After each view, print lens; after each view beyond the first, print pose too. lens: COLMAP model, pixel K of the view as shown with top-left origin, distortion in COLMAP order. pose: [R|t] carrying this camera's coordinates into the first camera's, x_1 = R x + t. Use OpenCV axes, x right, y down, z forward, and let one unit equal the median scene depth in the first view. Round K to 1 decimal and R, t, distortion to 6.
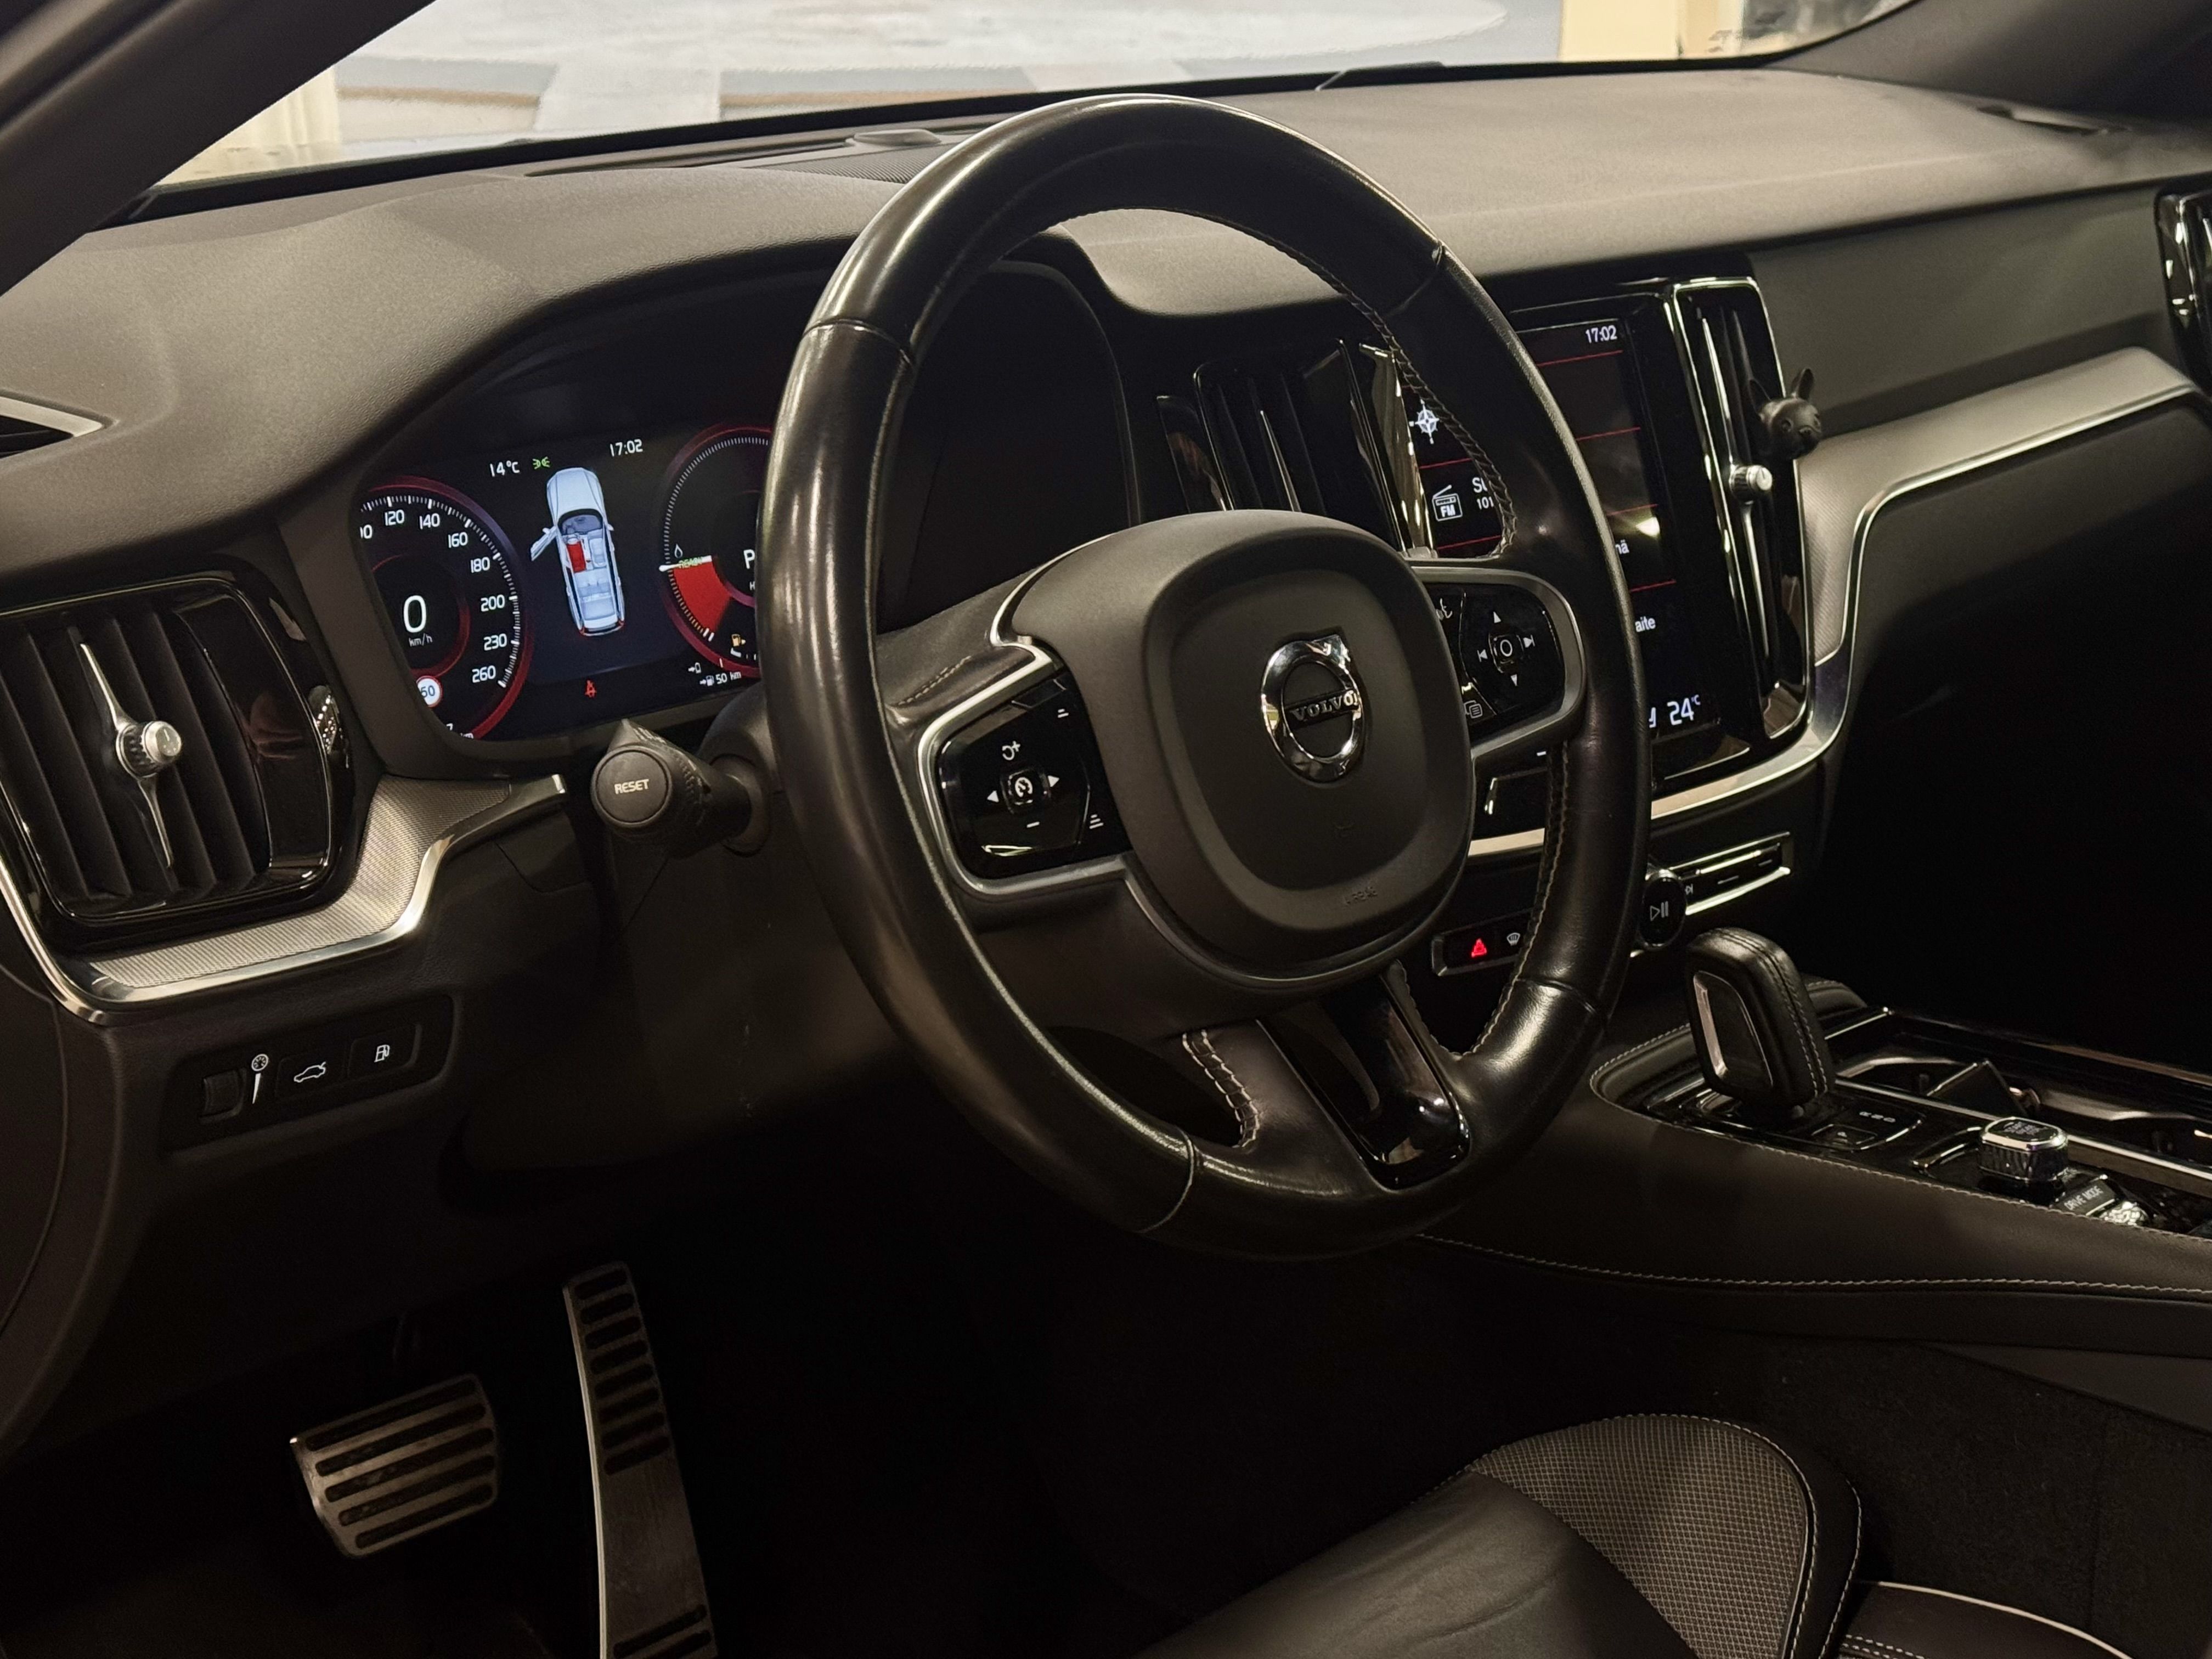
lens RADIAL K [[3409.3, 0, 1106.0], [0, 3409.3, 829.5], [0, 0, 1]] dist [0.014547, 0.014878]
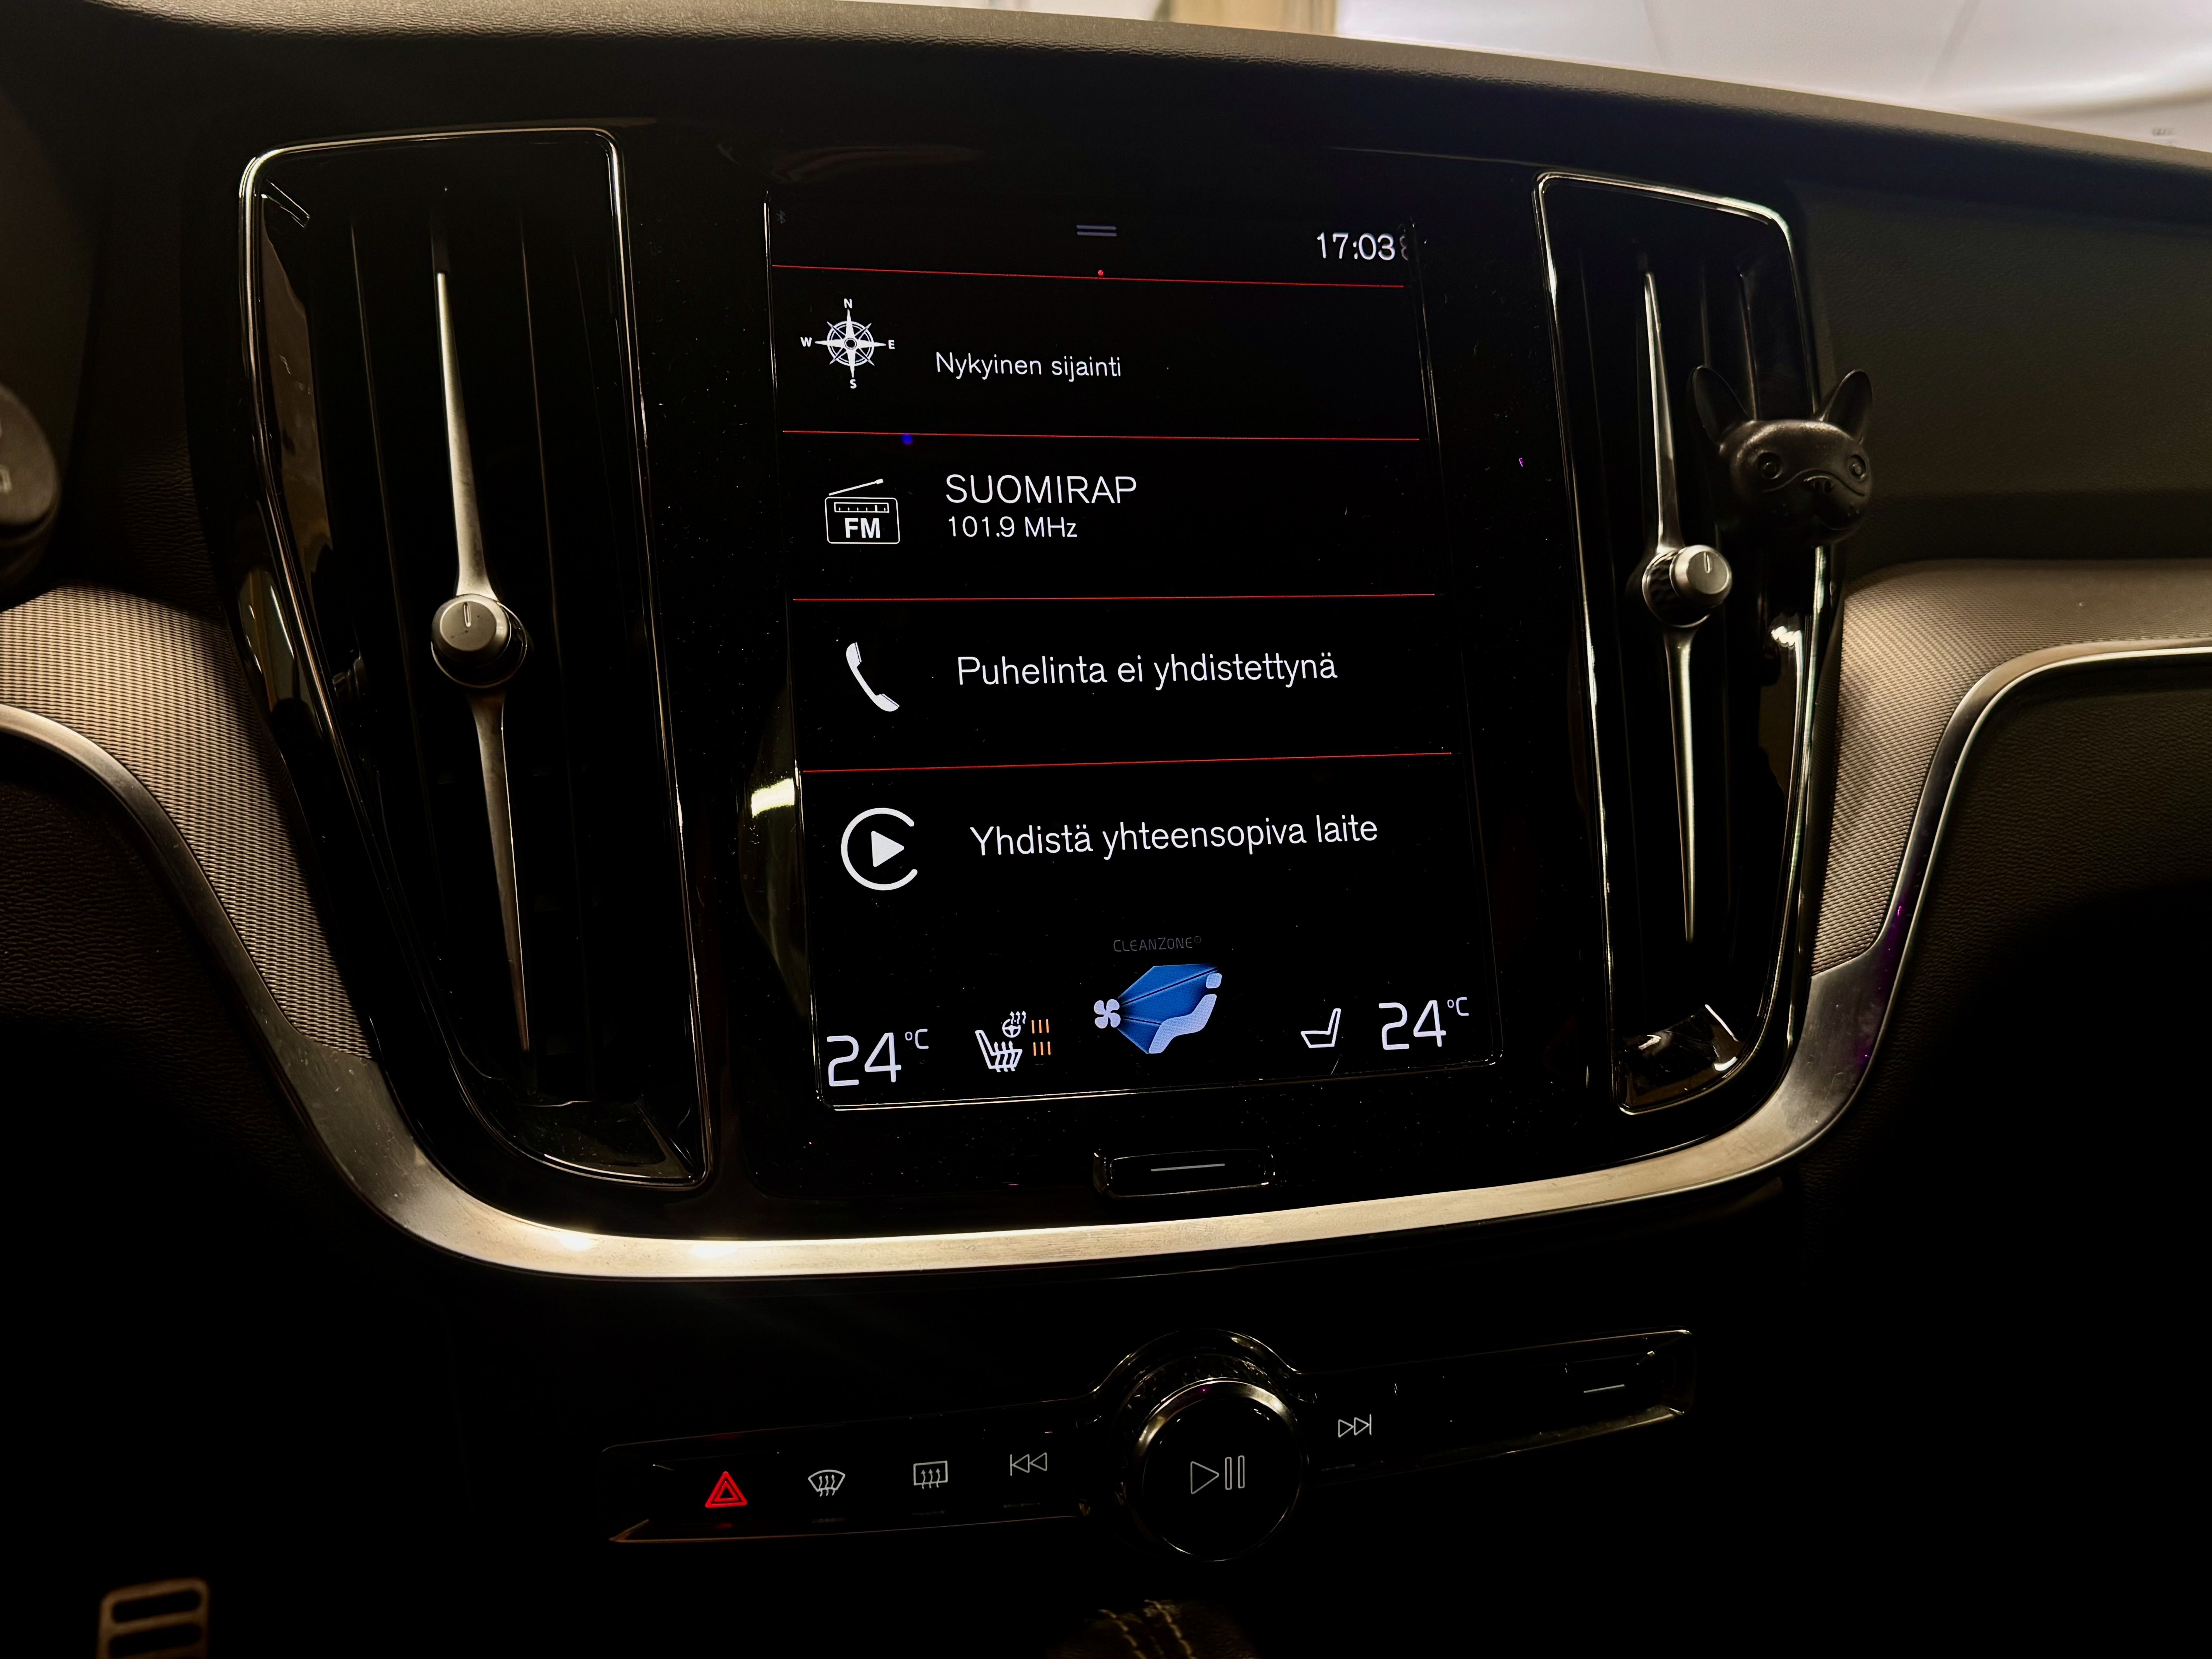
lens RADIAL K [[2019.0, 0, 1106.0], [0, 2019.0, 829.5], [0, 0, 1]] dist [0.114190, -0.391318]
pose [[0.917683, 0.090755, -0.386809, 0.229464], [-0.138862, 0.985427, -0.098236, -0.027481], [0.372257, 0.143863, 0.916912, 0.715632]]
